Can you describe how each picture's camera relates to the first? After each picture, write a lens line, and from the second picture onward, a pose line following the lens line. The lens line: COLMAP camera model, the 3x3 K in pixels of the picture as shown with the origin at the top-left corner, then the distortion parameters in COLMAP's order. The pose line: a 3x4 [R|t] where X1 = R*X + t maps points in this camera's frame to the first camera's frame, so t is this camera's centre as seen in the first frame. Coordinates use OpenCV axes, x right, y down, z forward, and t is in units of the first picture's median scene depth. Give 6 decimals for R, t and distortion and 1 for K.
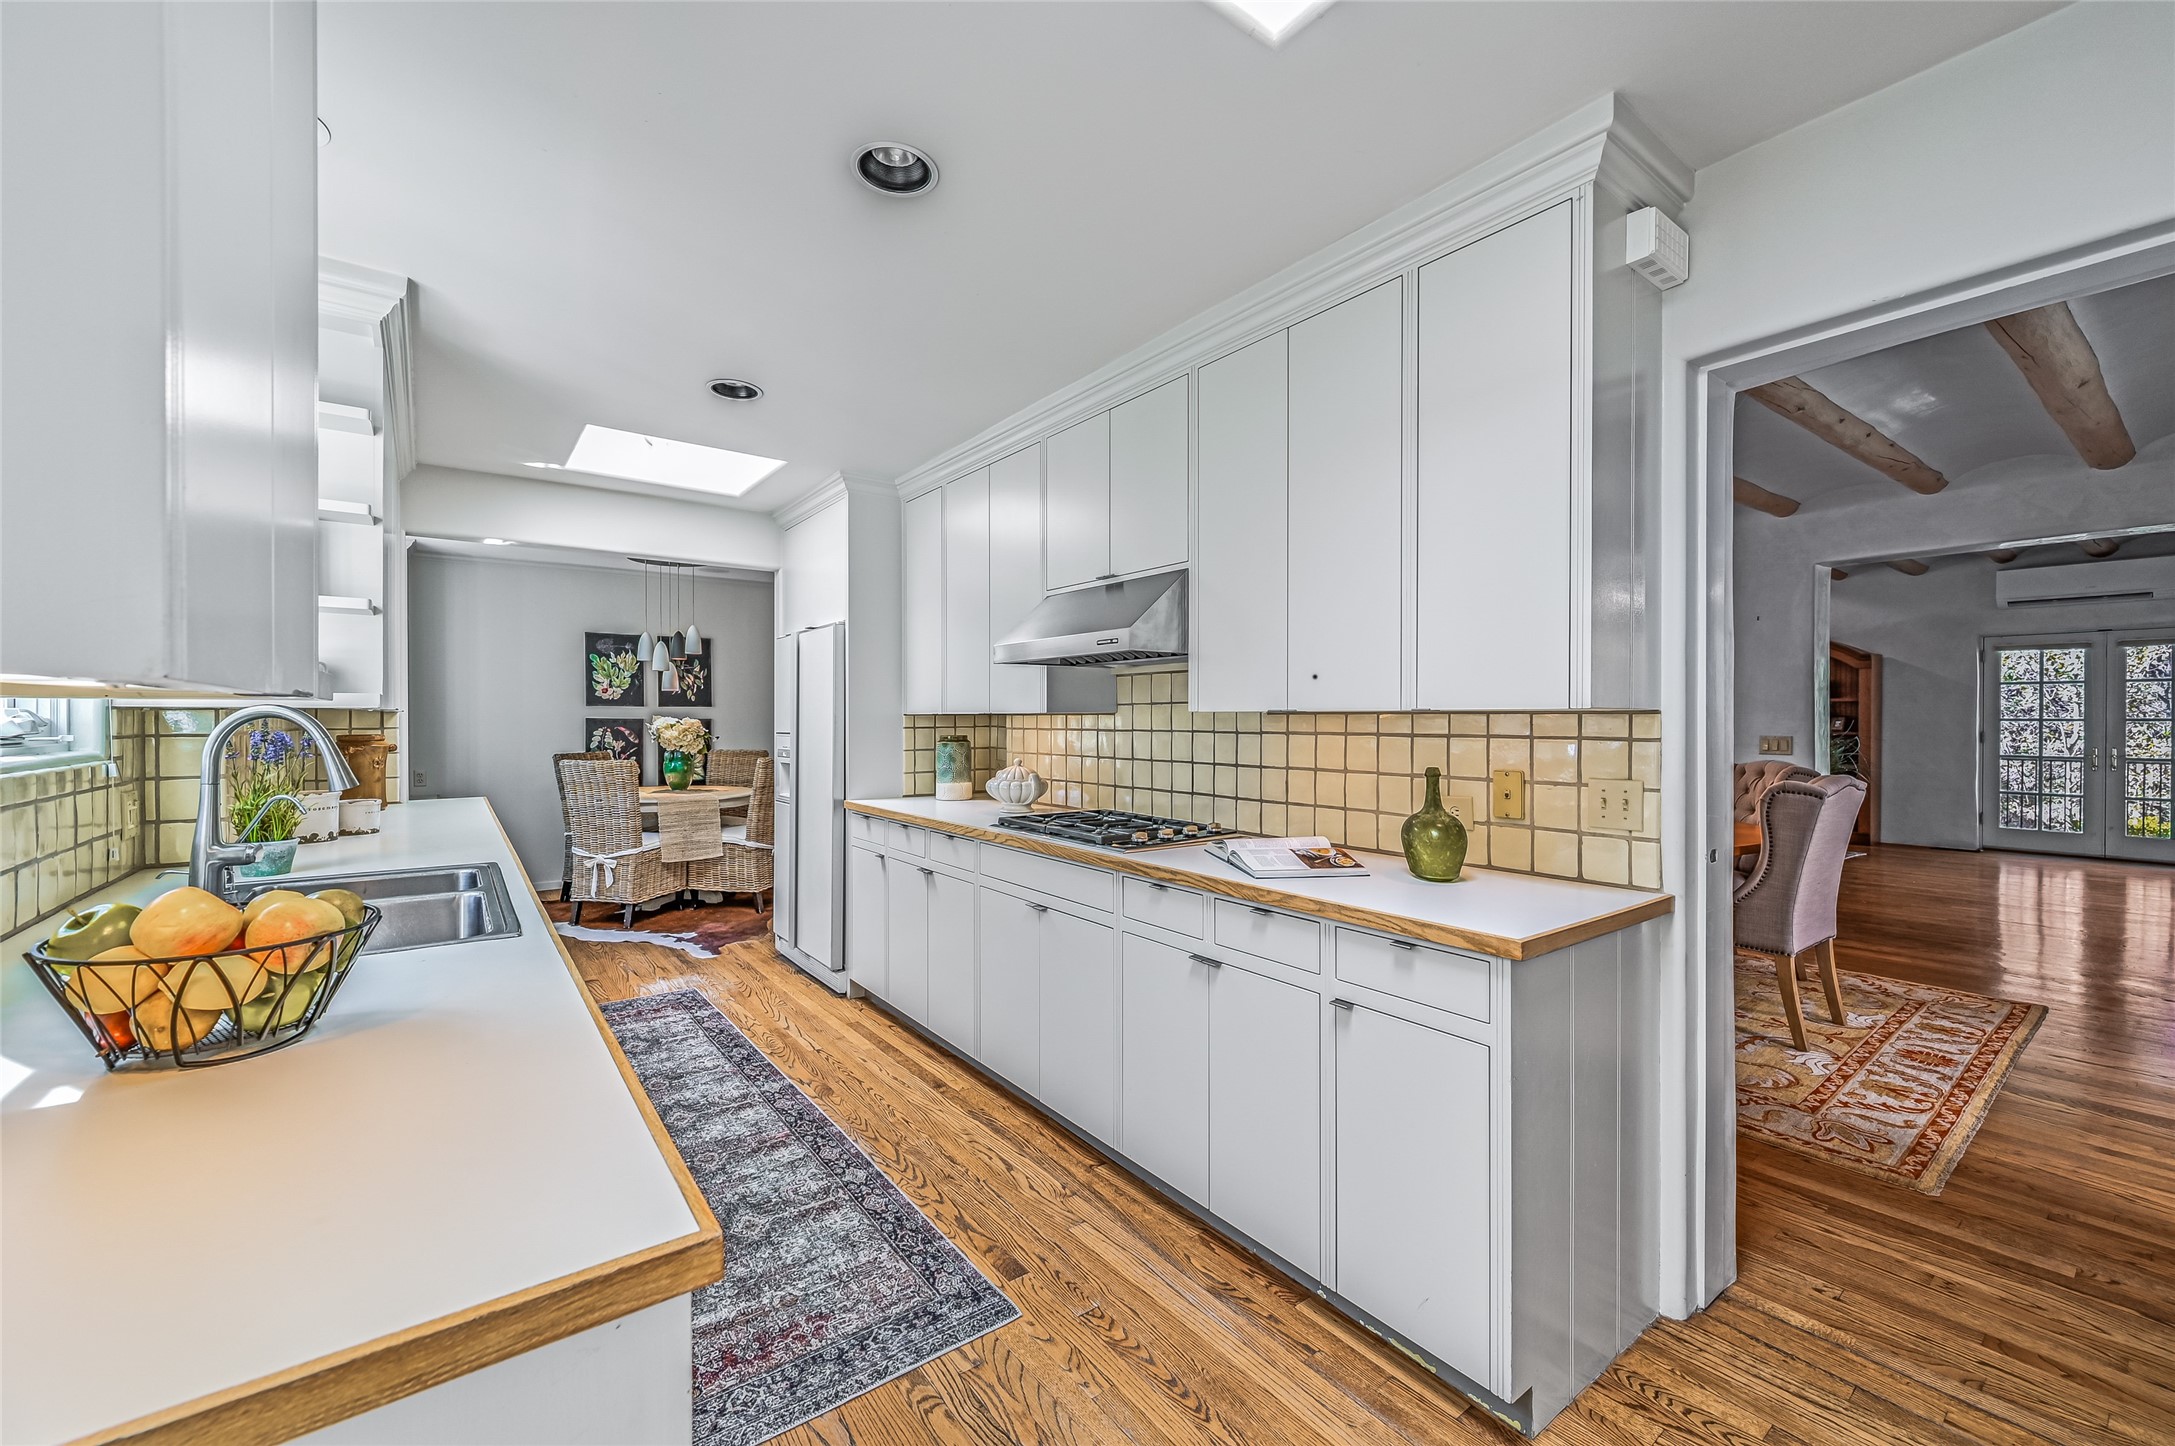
lens RADIAL K [[868.3, 0, 1087.8], [0, 868.3, 731.0], [0, 0, 1]] dist [0.001702, 0.000166]
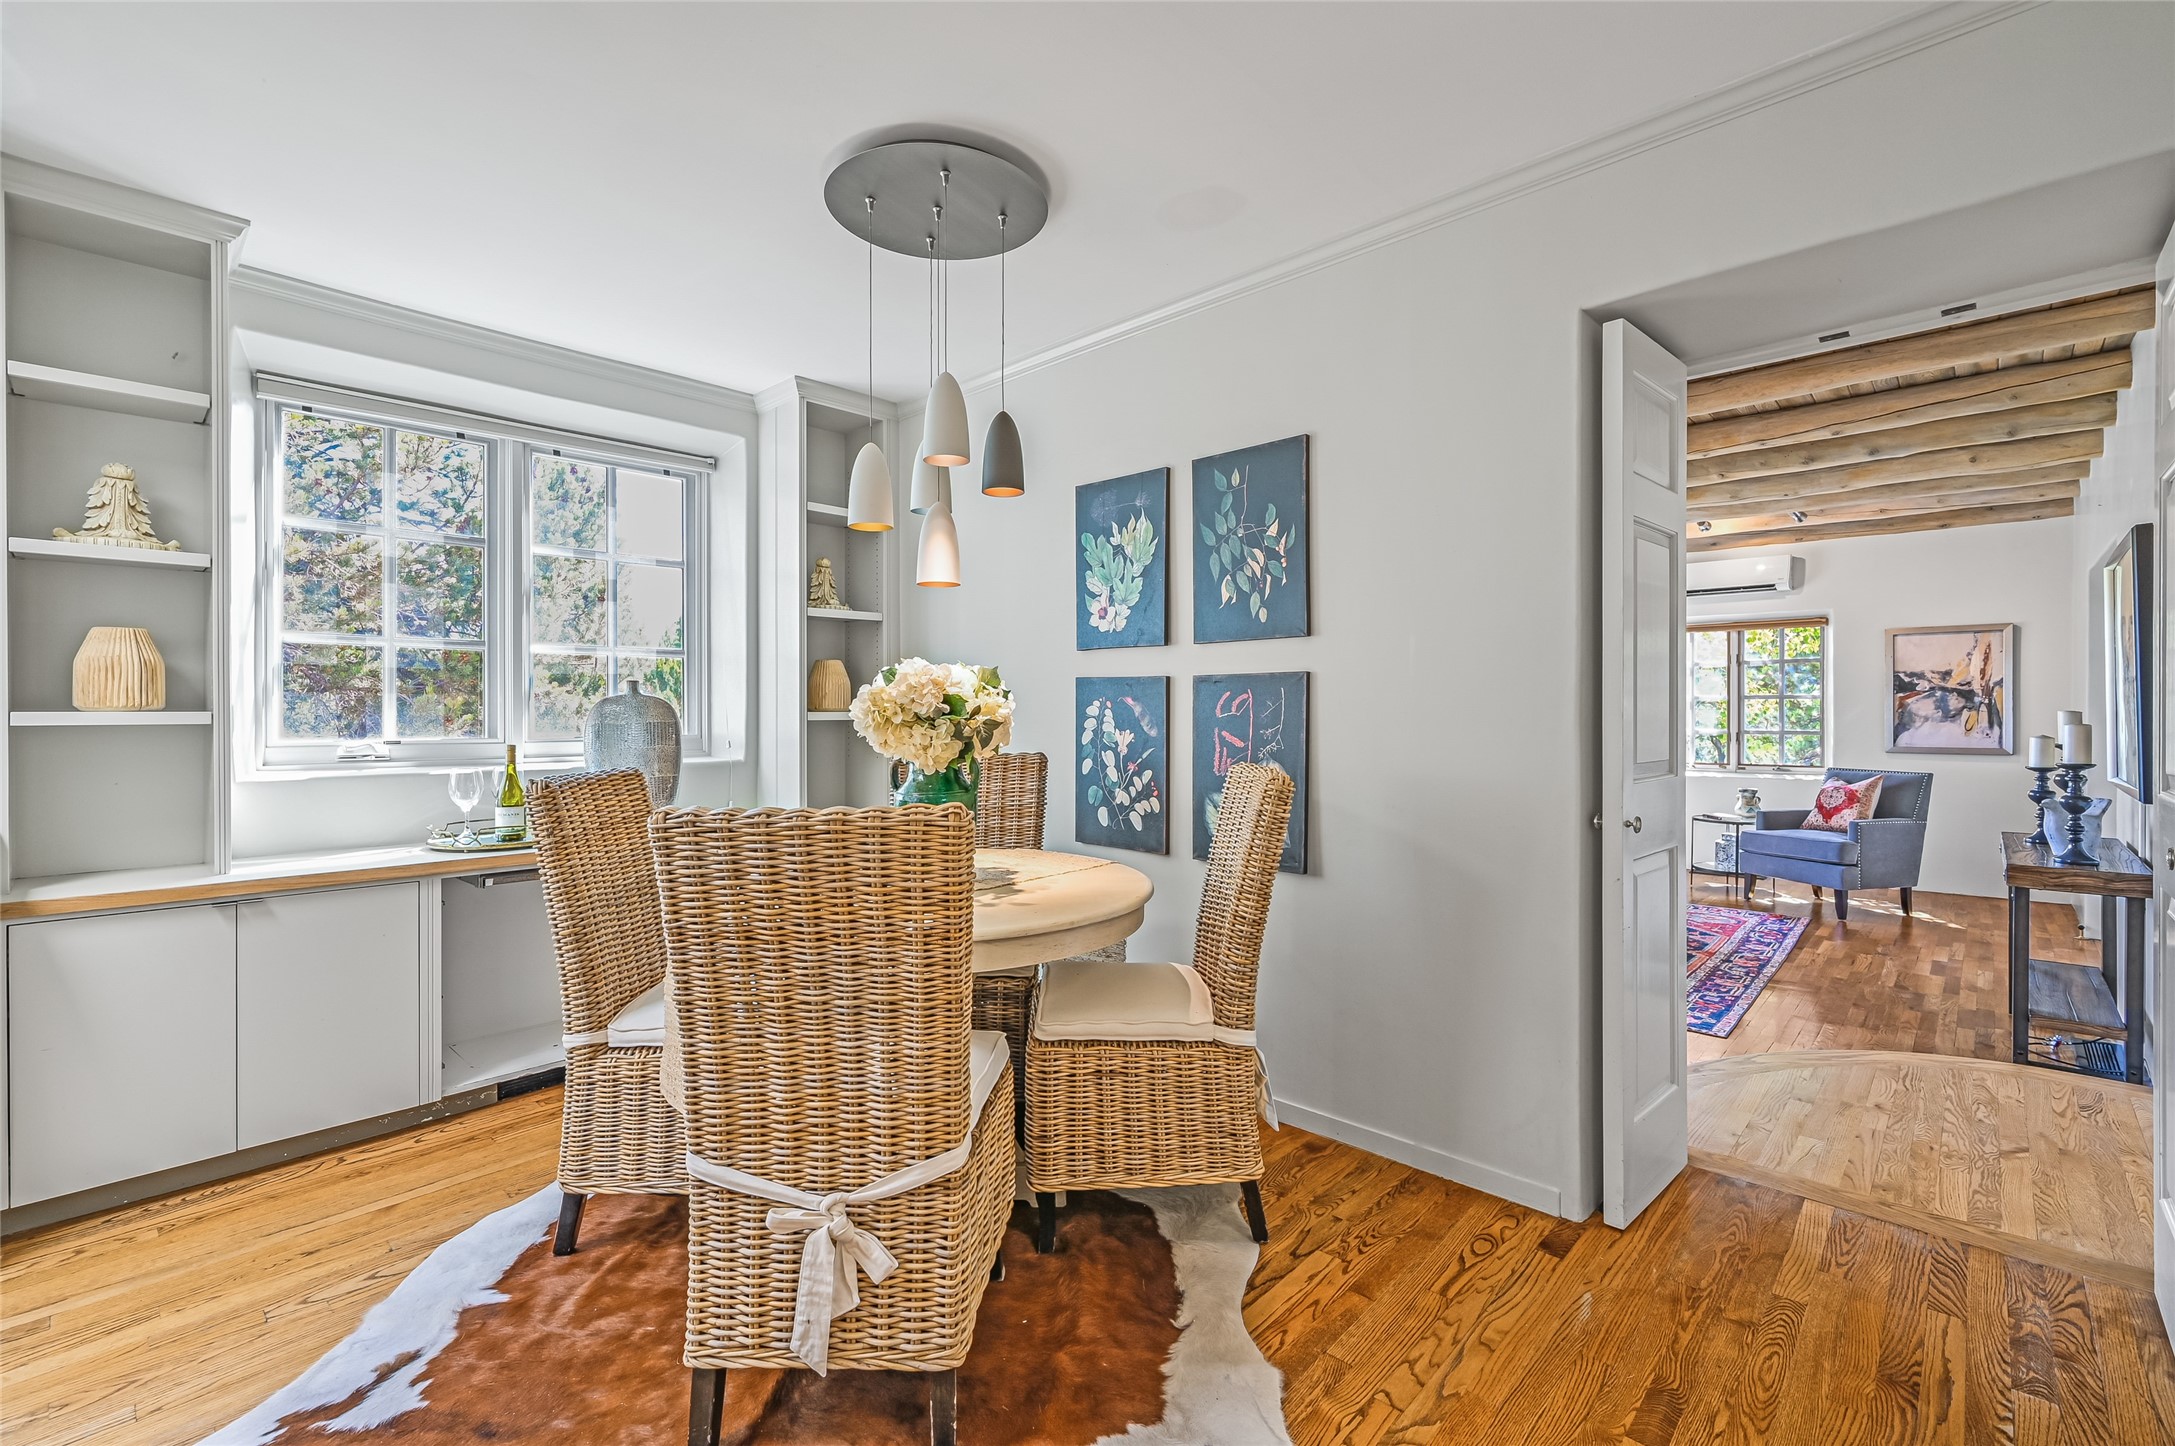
lens RADIAL K [[975.0, 0, 1086.8], [0, 975.0, 714.4], [0, 0, 1]] dist [0.003409, 0.000096]
pose [[0.183947, 0.005565, -0.982920, -0.080622], [-0.005917, 0.999972, 0.004555, 0.001715], [0.982918, 0.004978, 0.183974, 0.909308]]
